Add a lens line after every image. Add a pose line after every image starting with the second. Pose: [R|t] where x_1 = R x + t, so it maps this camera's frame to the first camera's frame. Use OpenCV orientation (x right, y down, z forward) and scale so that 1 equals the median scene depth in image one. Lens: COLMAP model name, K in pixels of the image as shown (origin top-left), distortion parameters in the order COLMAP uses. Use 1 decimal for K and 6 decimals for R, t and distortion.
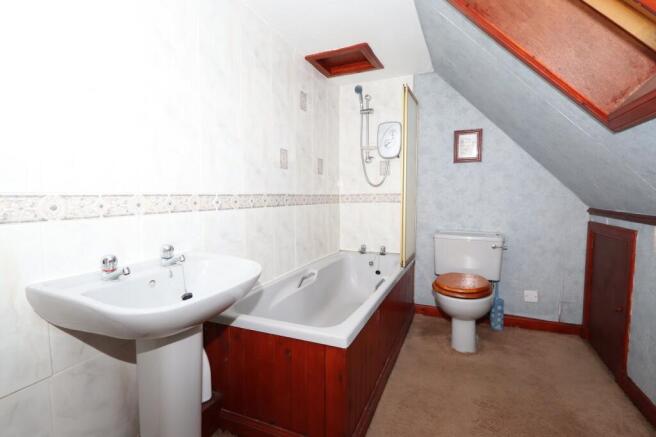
lens RADIAL K [[311.4, 0, 327.3], [0, 311.4, 218.0], [0, 0, 1]] dist [-0.002091, -0.001939]
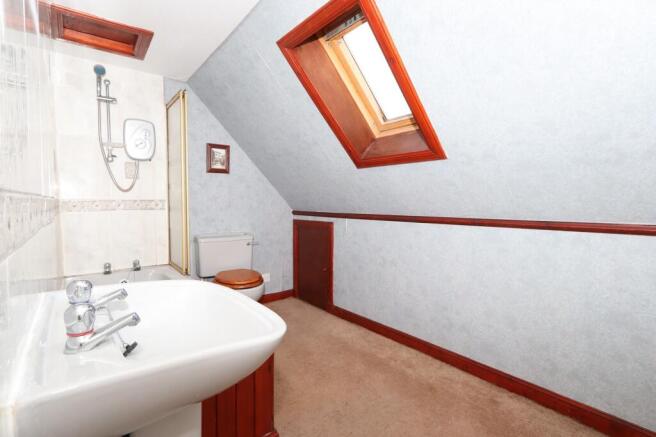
lens RADIAL K [[311.4, 0, 327.0], [0, 311.4, 218.8], [0, 0, 1]] dist [-0.002091, -0.001939]
pose [[0.454424, -0.042631, 0.889765, -0.383758], [0.062632, 0.997911, 0.015825, -0.005427], [-0.888581, 0.048536, 0.456145, 0.138560]]
